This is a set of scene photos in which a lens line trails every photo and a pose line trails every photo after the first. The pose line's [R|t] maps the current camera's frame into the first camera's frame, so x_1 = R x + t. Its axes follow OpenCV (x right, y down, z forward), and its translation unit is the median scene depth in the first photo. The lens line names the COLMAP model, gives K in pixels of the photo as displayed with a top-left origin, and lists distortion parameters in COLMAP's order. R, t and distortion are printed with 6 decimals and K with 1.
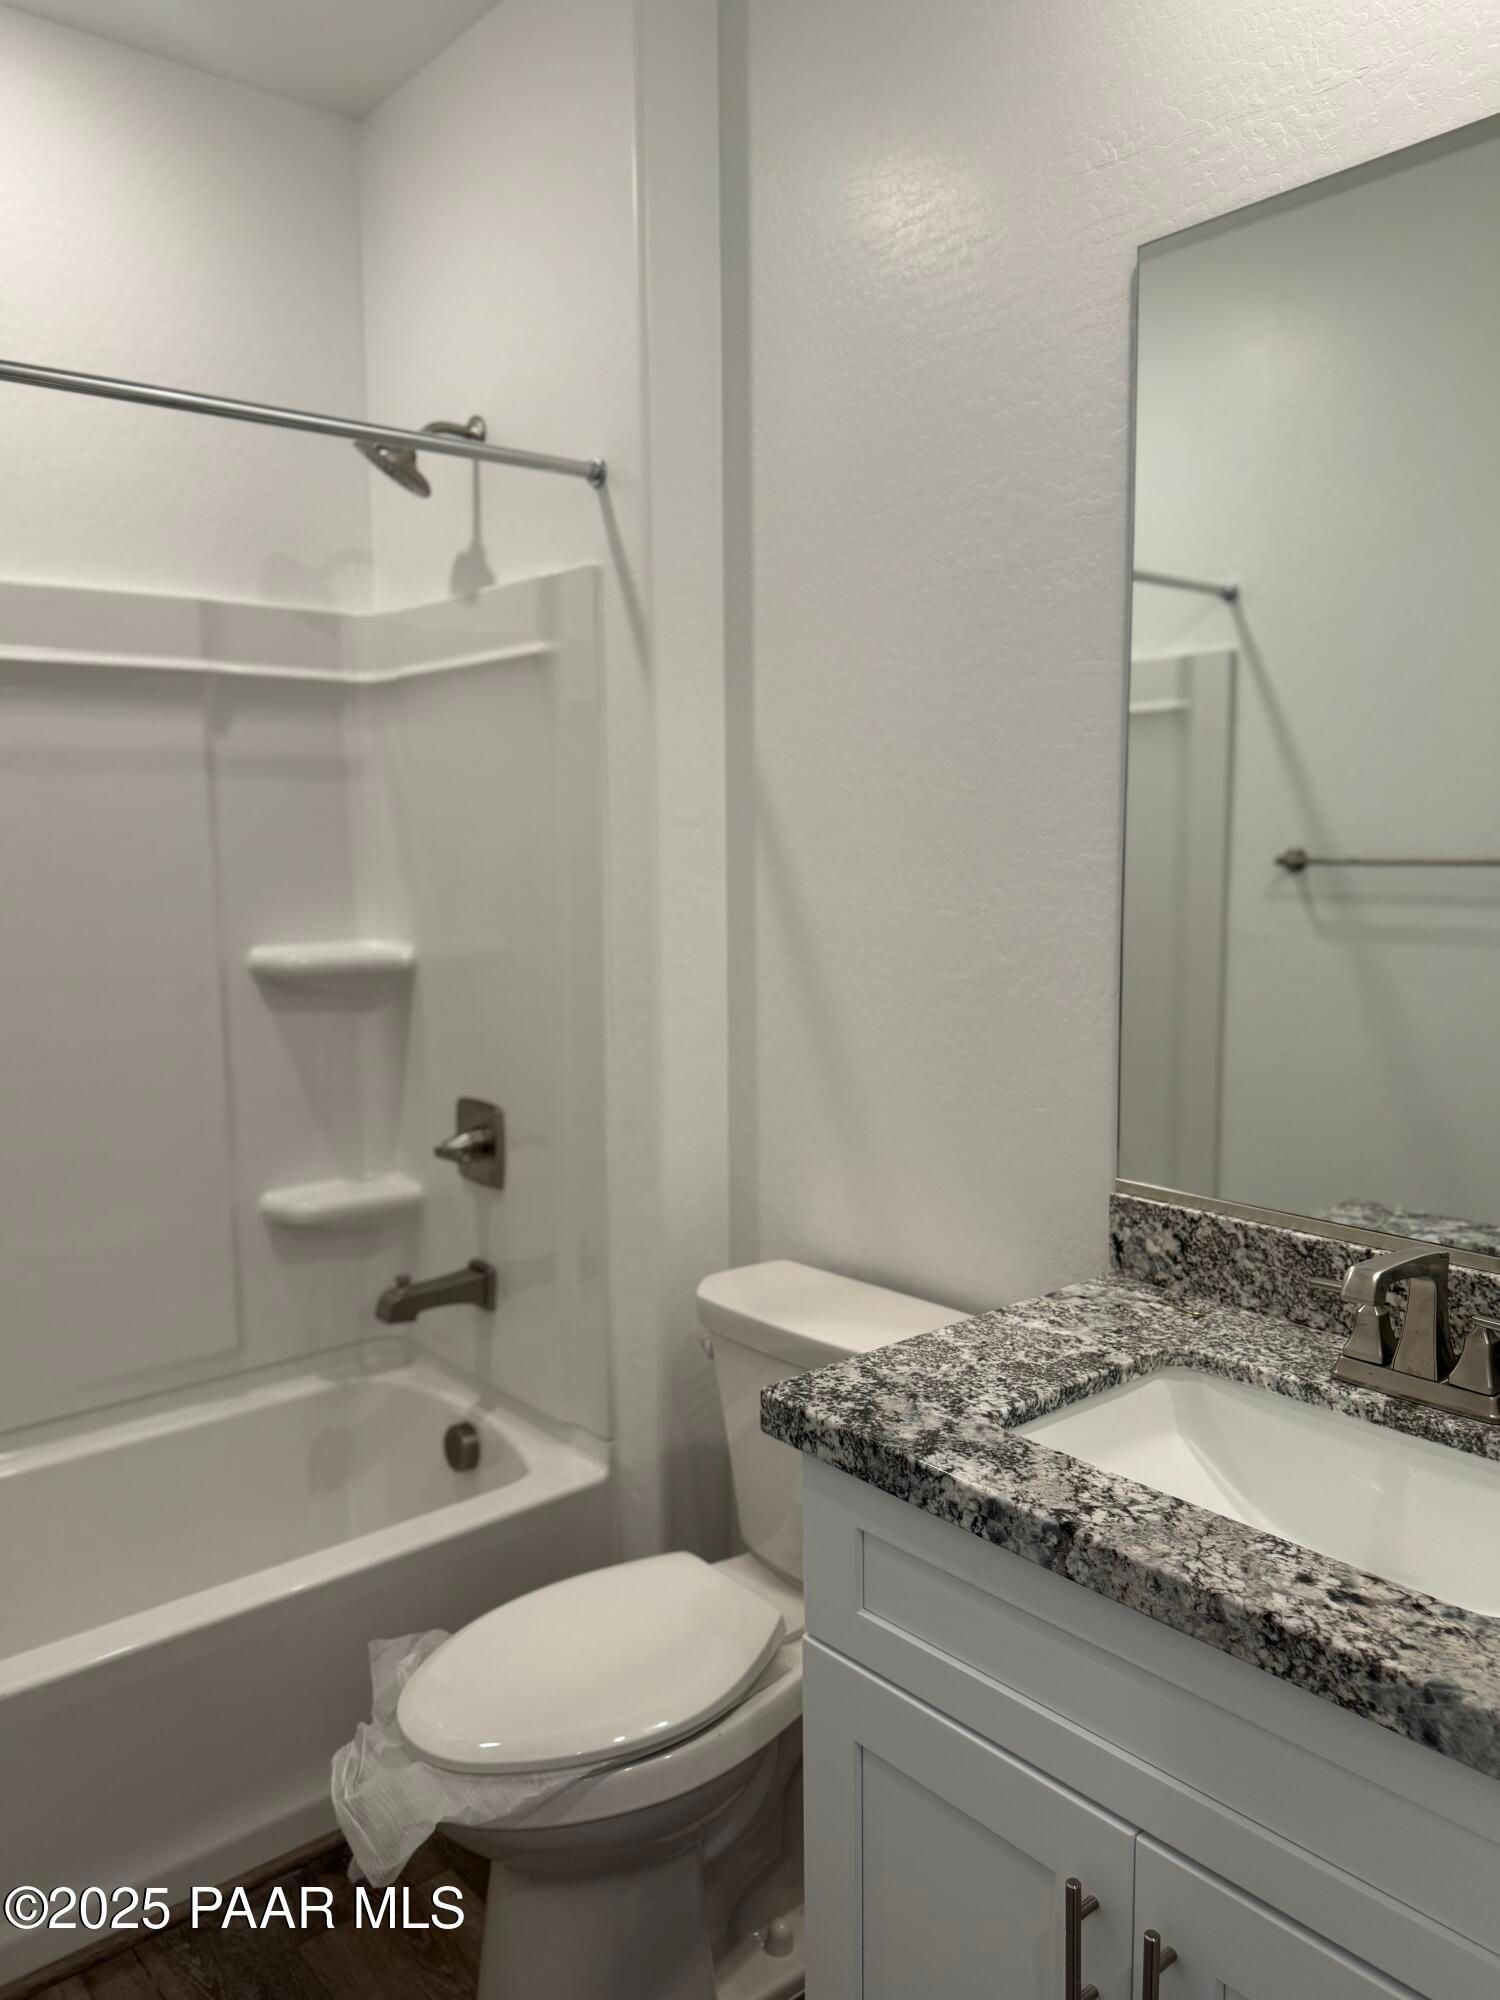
lens RADIAL K [[1488.5, 0, 716.0], [0, 1488.5, 1001.1], [0, 0, 1]] dist [0.108919, -0.106840]
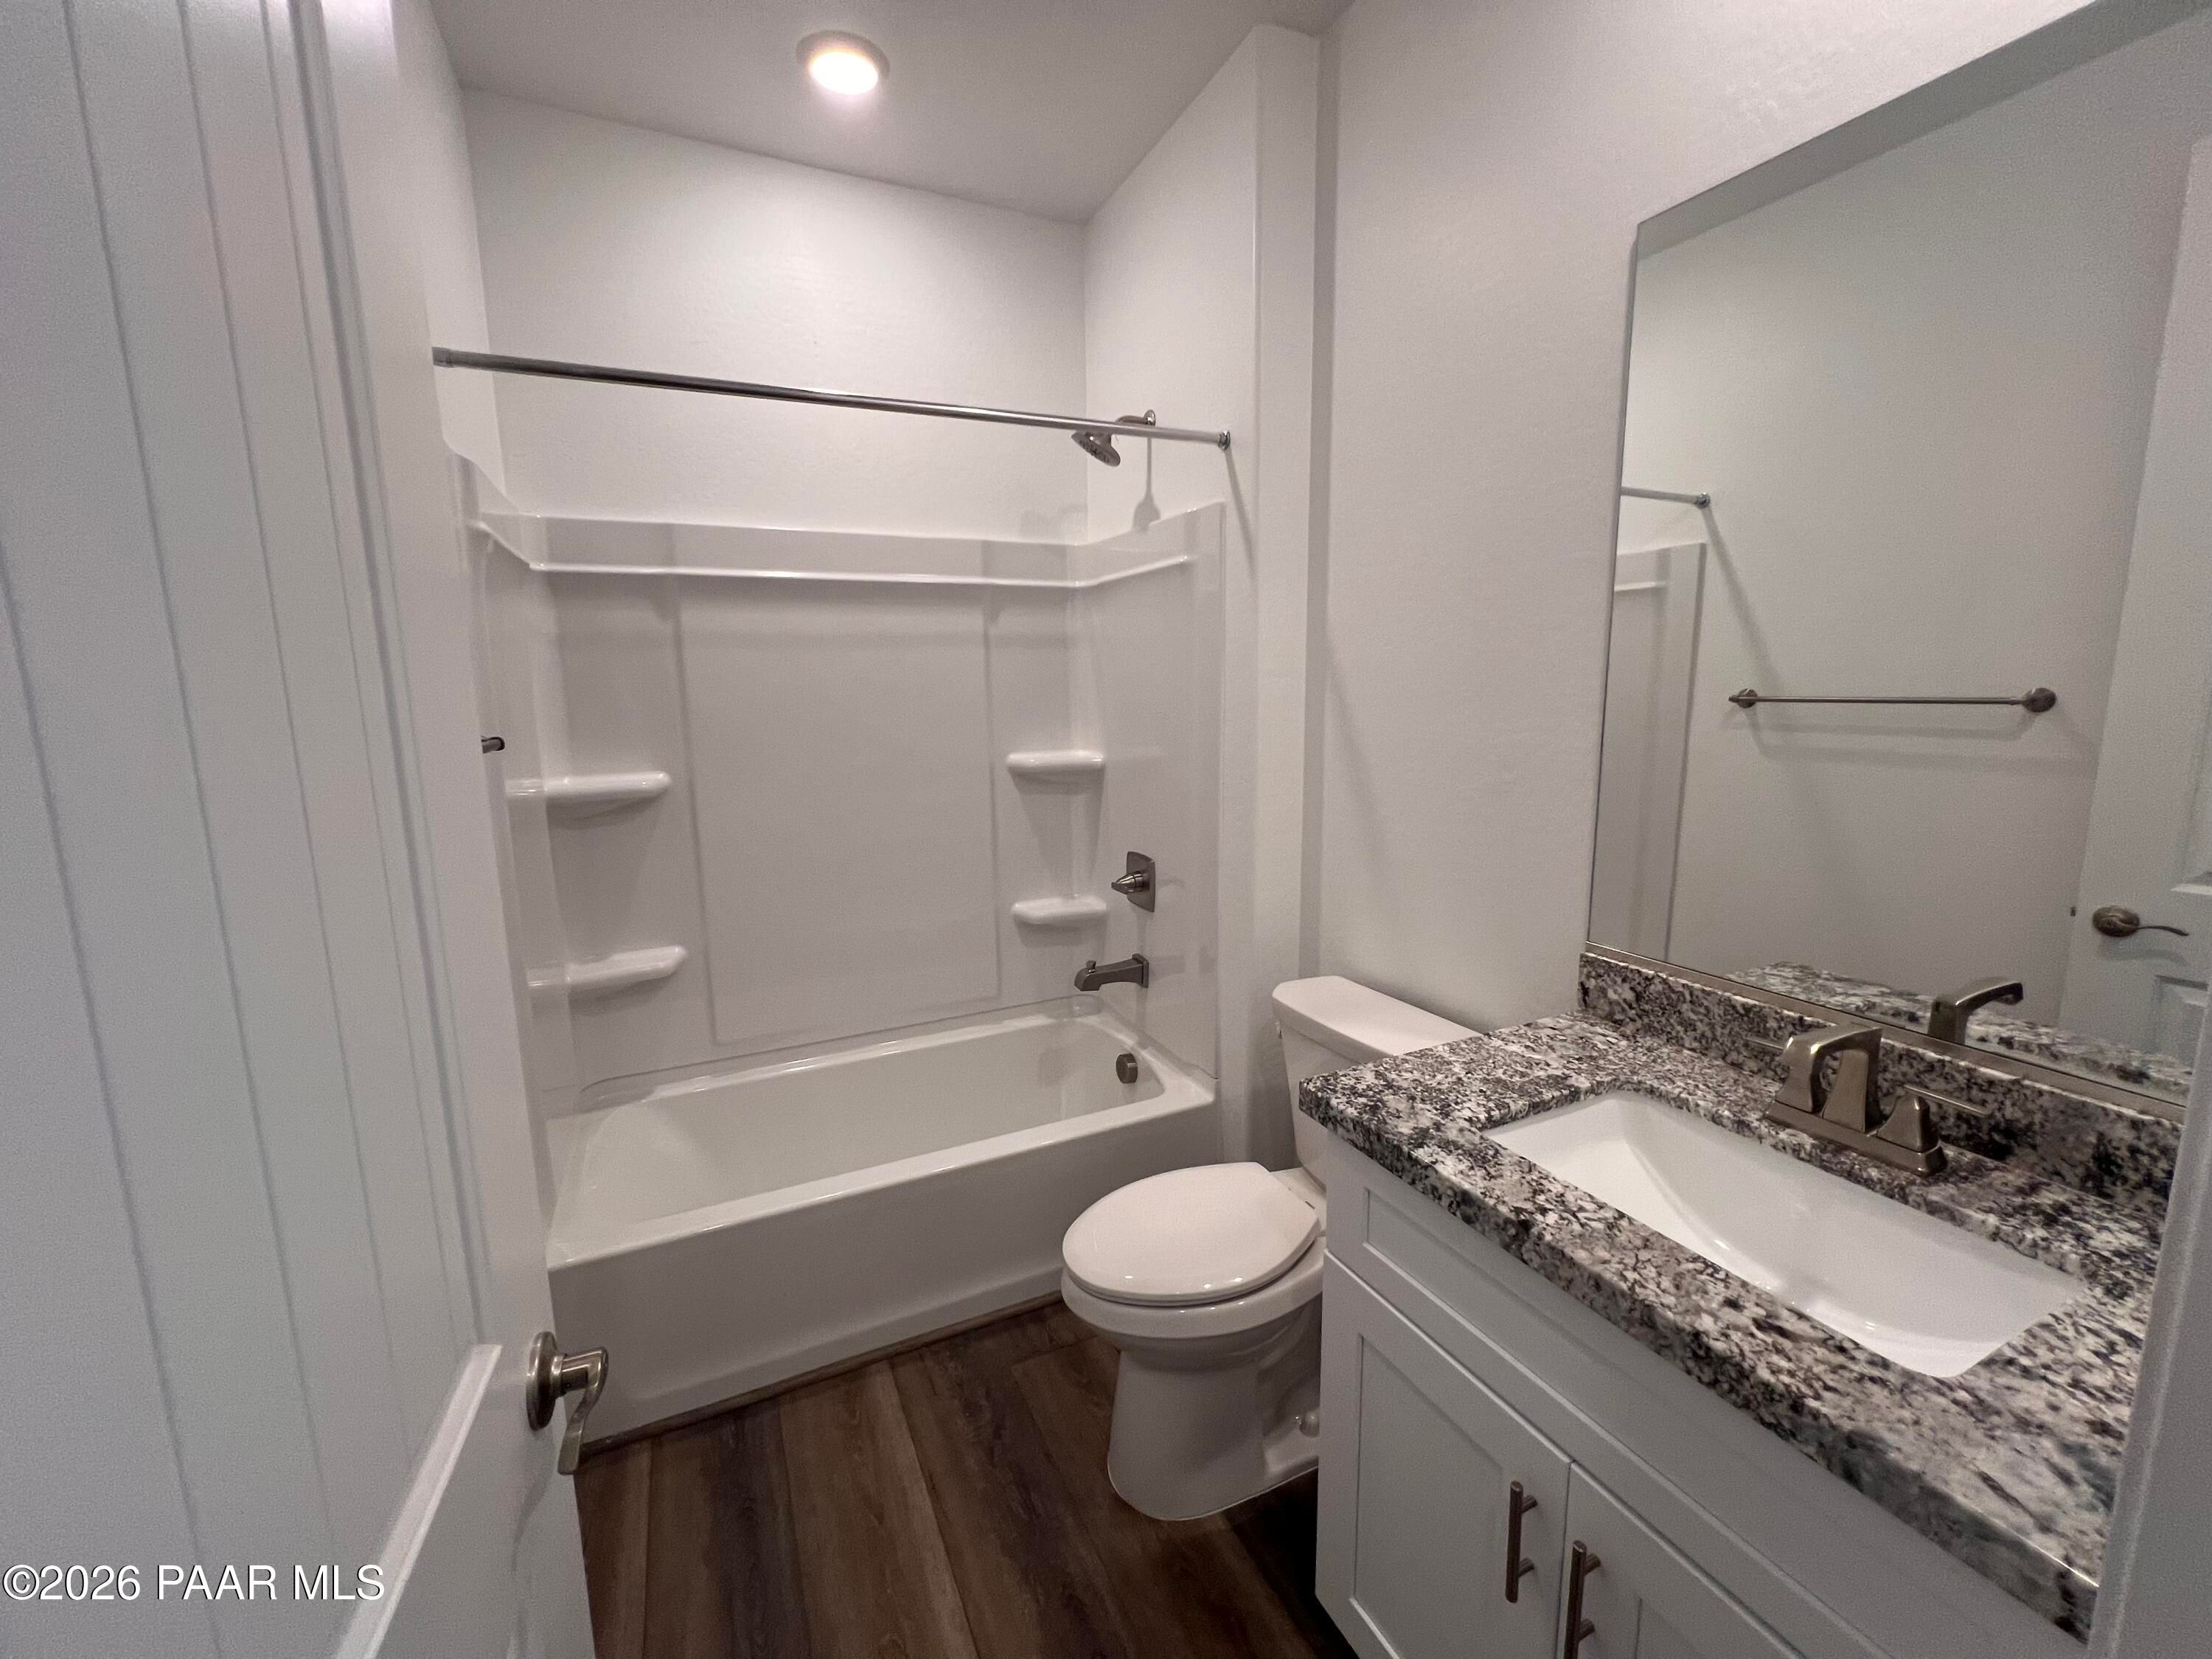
lens RADIAL K [[898.2, 0, 1095.9], [0, 898.2, 824.6], [0, 0, 1]] dist [0.016108, 0.000849]
pose [[0.969128, 0.033174, -0.244315, 0.043493], [-0.020864, 0.998387, 0.052804, -0.023706], [0.245673, -0.046076, 0.968257, 0.139235]]
